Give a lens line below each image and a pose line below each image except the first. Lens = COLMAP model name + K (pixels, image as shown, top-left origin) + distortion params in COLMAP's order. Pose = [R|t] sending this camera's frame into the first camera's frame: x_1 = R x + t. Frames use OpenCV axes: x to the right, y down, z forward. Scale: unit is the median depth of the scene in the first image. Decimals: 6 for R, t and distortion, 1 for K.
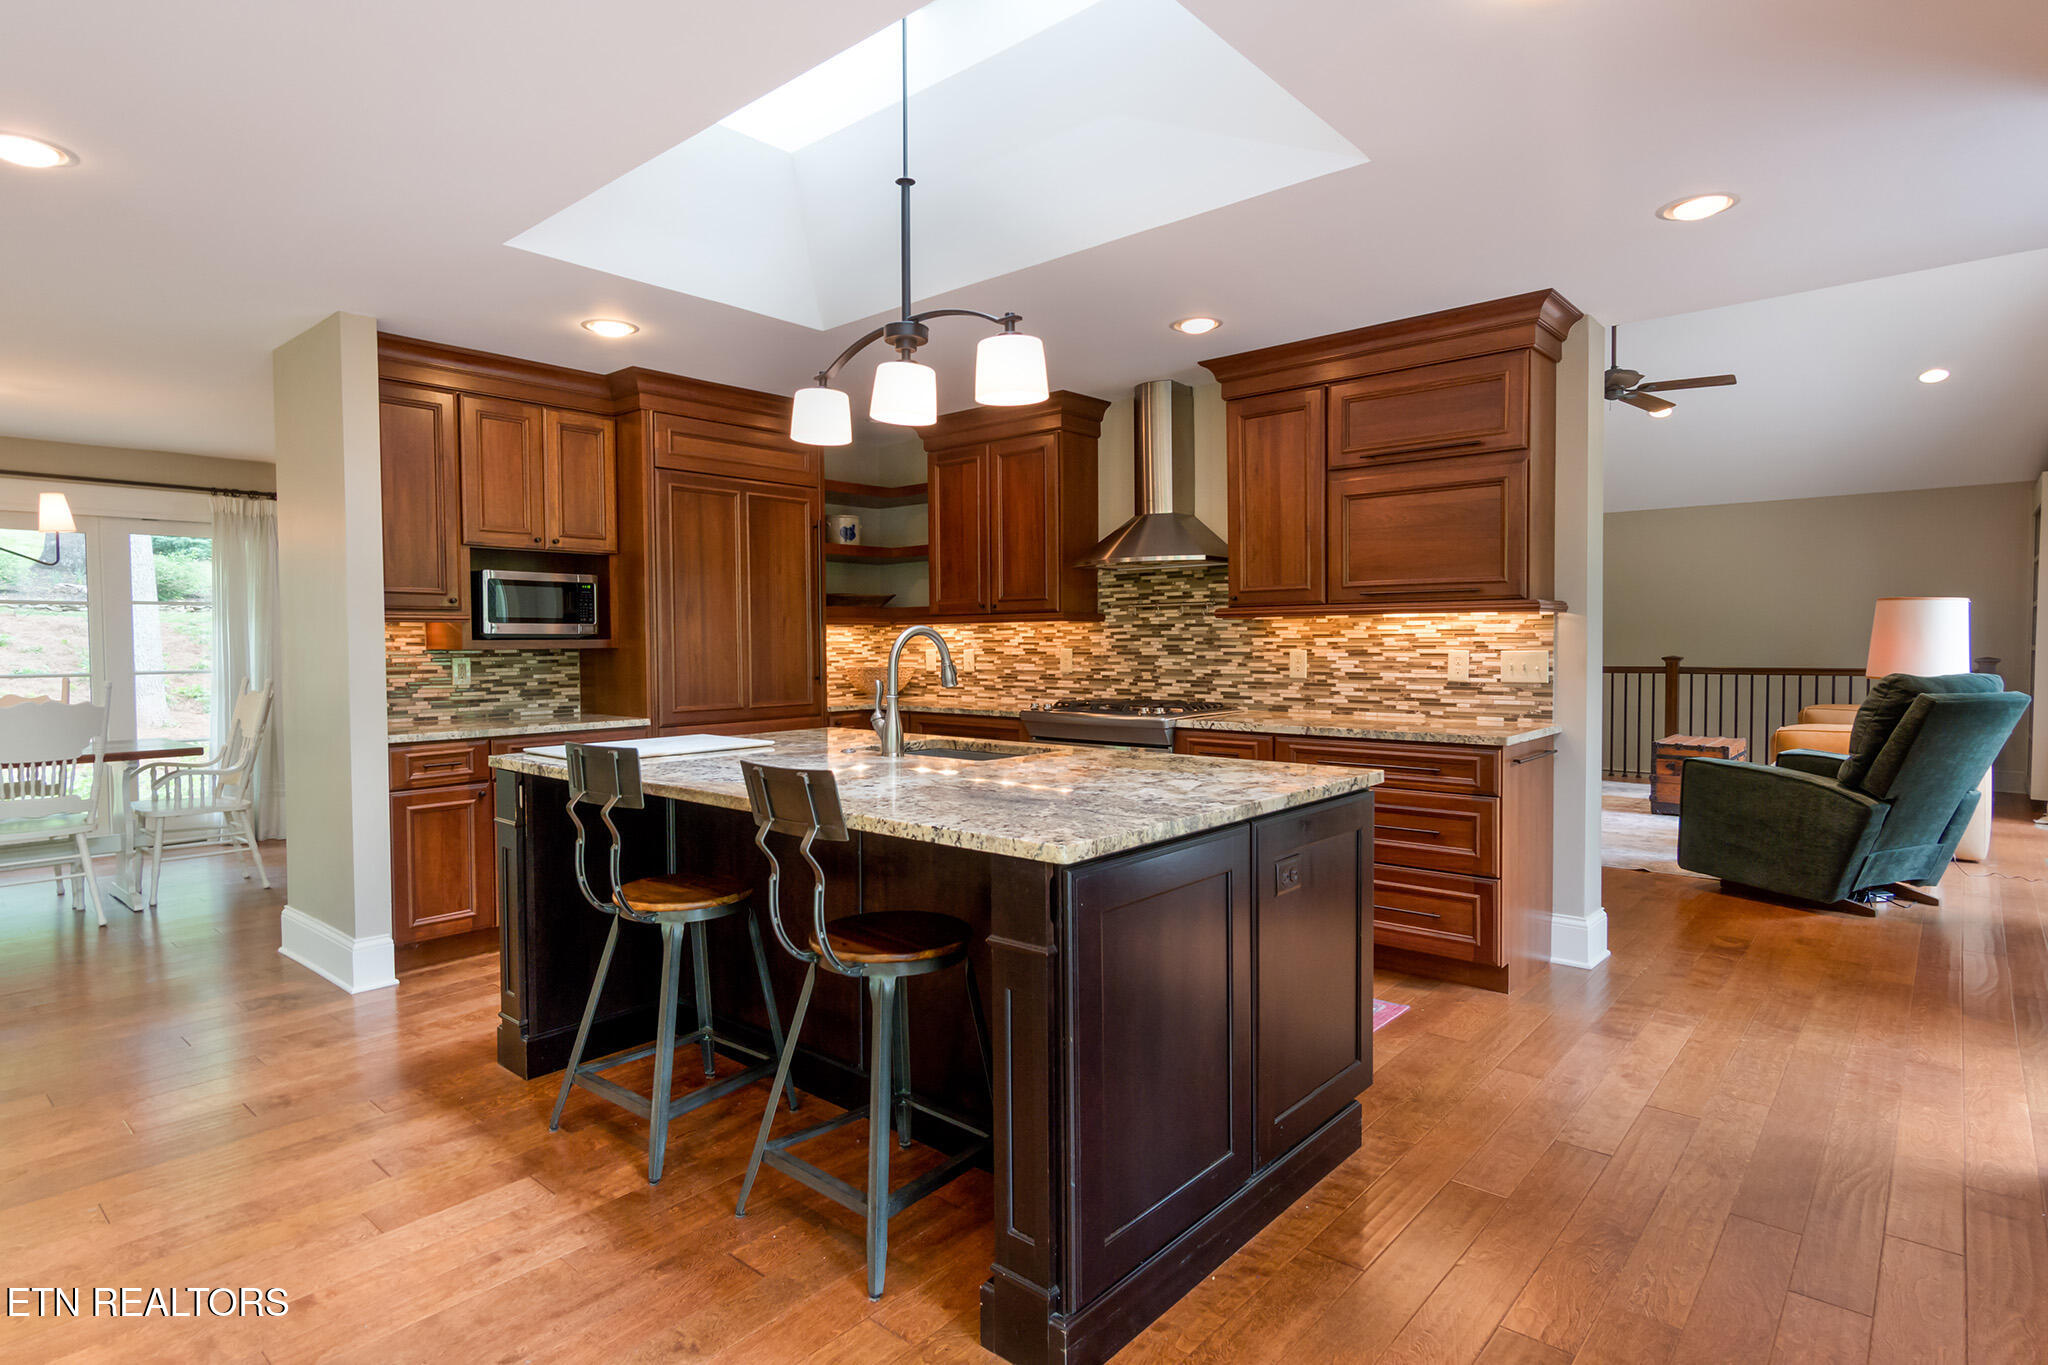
lens RADIAL K [[1087.6, 0, 1010.4], [0, 1087.6, 676.5], [0, 0, 1]] dist [0.007323, 0.000831]
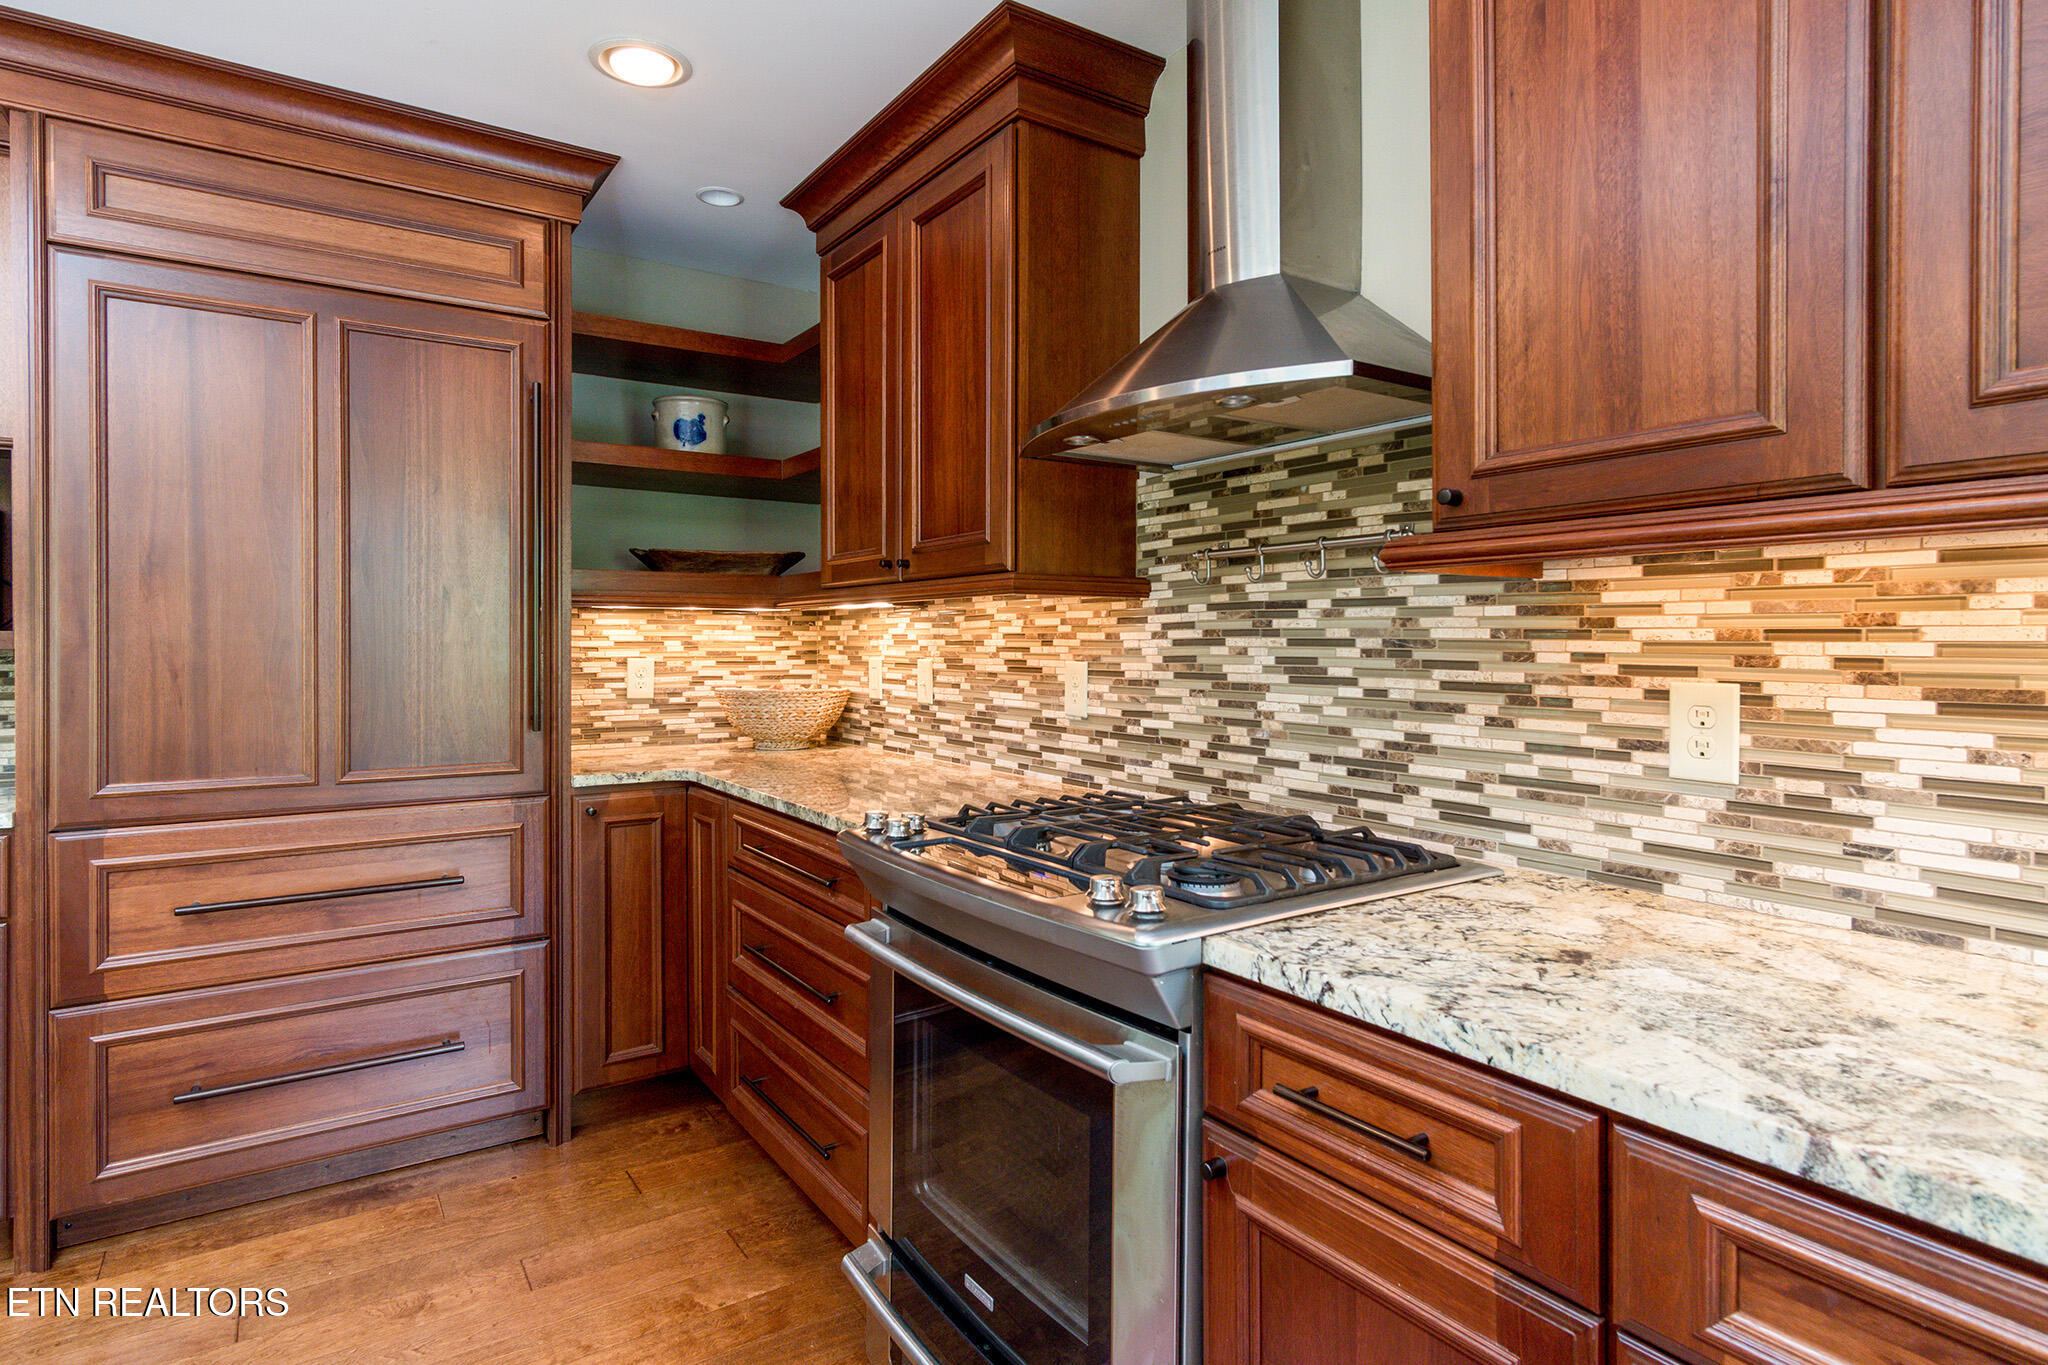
lens RADIAL K [[1087.6, 0, 995.9], [0, 1087.6, 647.5], [0, 0, 1]] dist [0.007323, 0.000831]
pose [[0.961548, 0.010254, -0.274445, 0.147750], [-0.017835, 0.999525, -0.025142, -0.020836], [0.274056, 0.029070, 0.961274, 0.605982]]
